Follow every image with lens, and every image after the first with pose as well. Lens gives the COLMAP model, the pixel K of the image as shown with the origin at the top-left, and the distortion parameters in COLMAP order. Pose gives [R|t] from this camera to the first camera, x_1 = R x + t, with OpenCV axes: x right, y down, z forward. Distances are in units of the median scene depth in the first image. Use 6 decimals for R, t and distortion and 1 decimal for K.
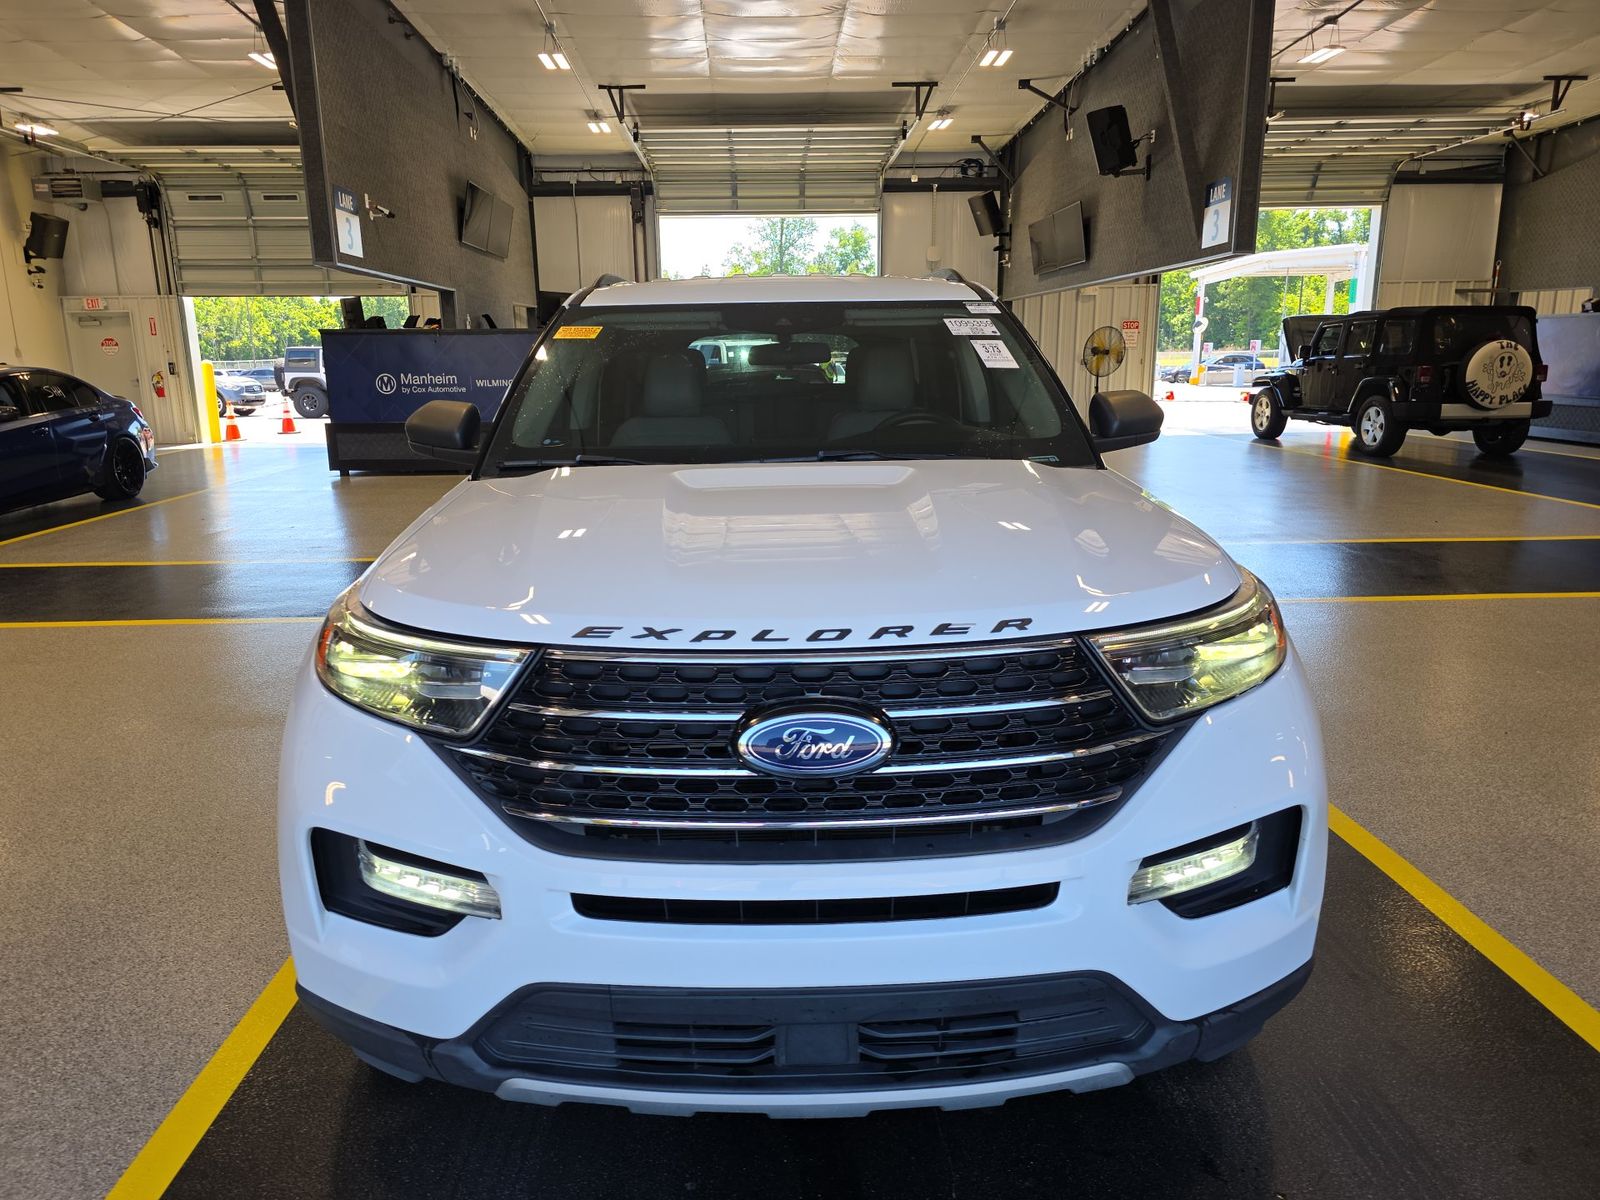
lens RADIAL K [[1089.9, 0, 795.1], [0, 1089.9, 598.7], [0, 0, 1]] dist [0.013561, -0.014433]
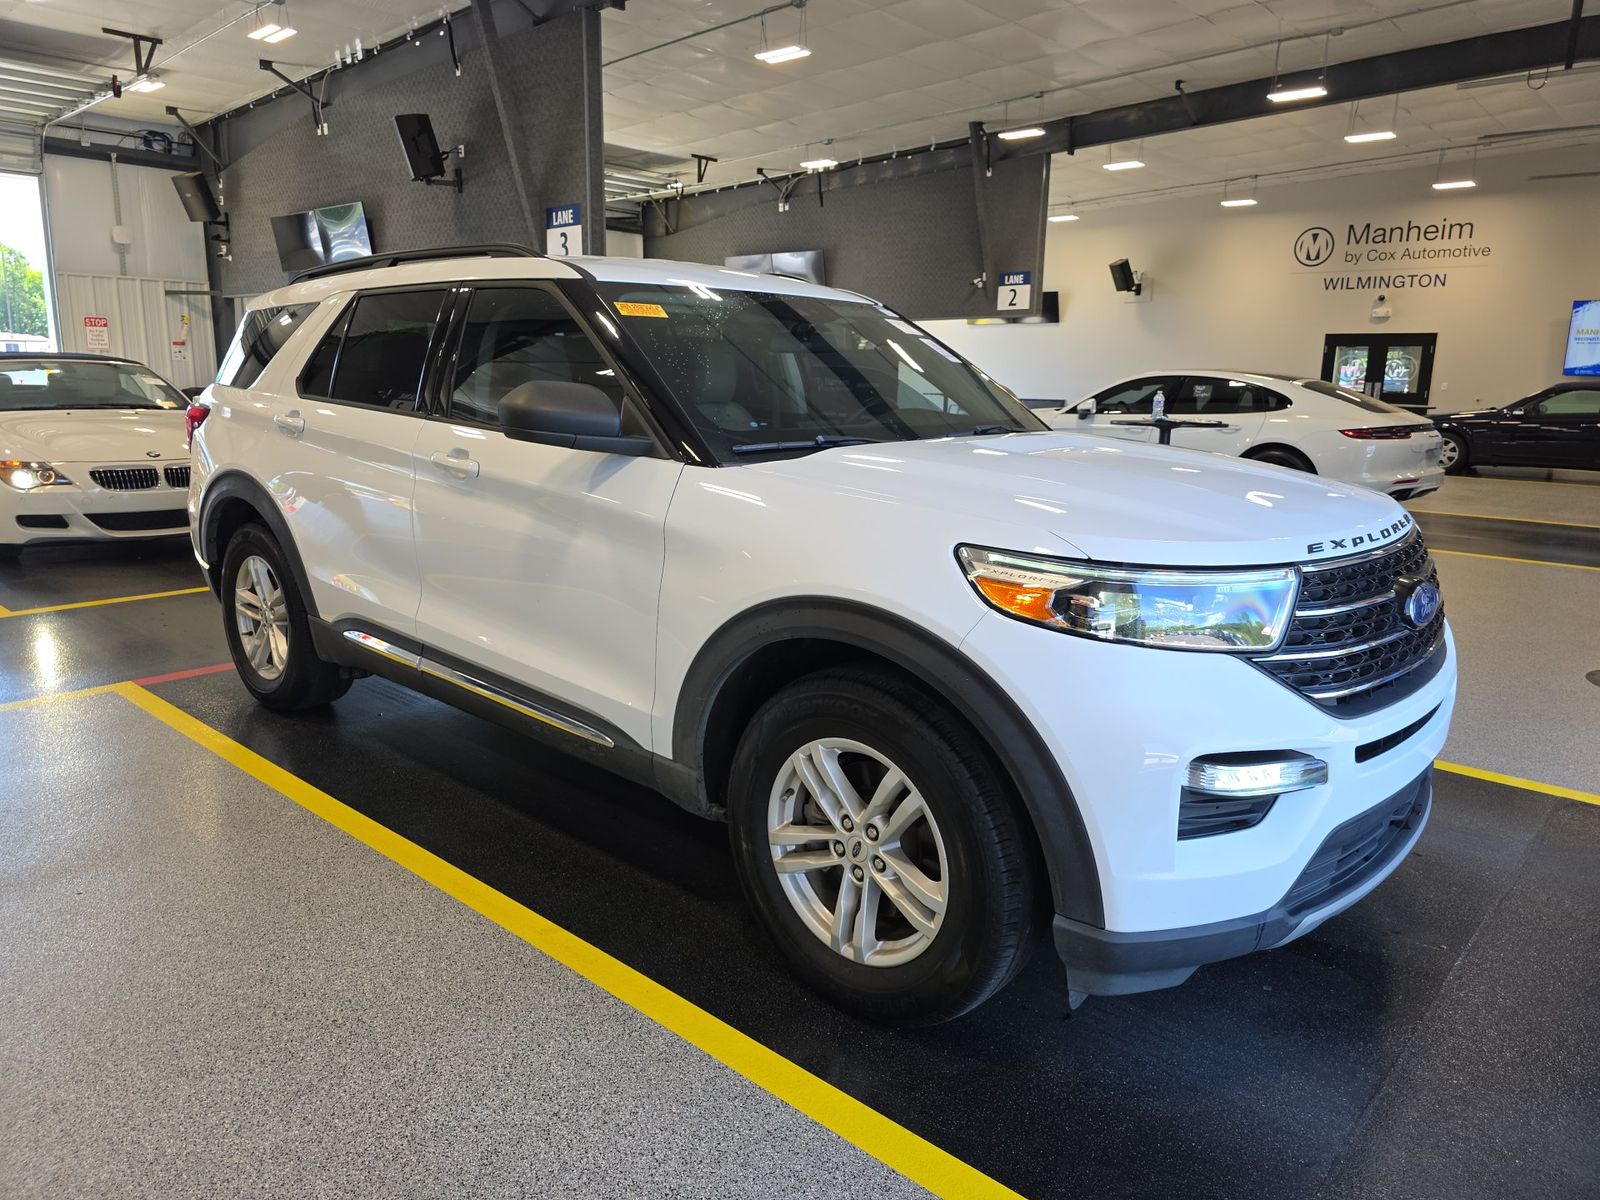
lens RADIAL K [[1089.9, 0, 800.8], [0, 1089.9, 592.4], [0, 0, 1]] dist [0.013561, -0.014433]
pose [[0.714928, -0.103699, 0.691465, -0.138215], [0.116136, 0.992815, 0.028816, -0.002454], [-0.689485, 0.059703, 0.721835, 0.043769]]
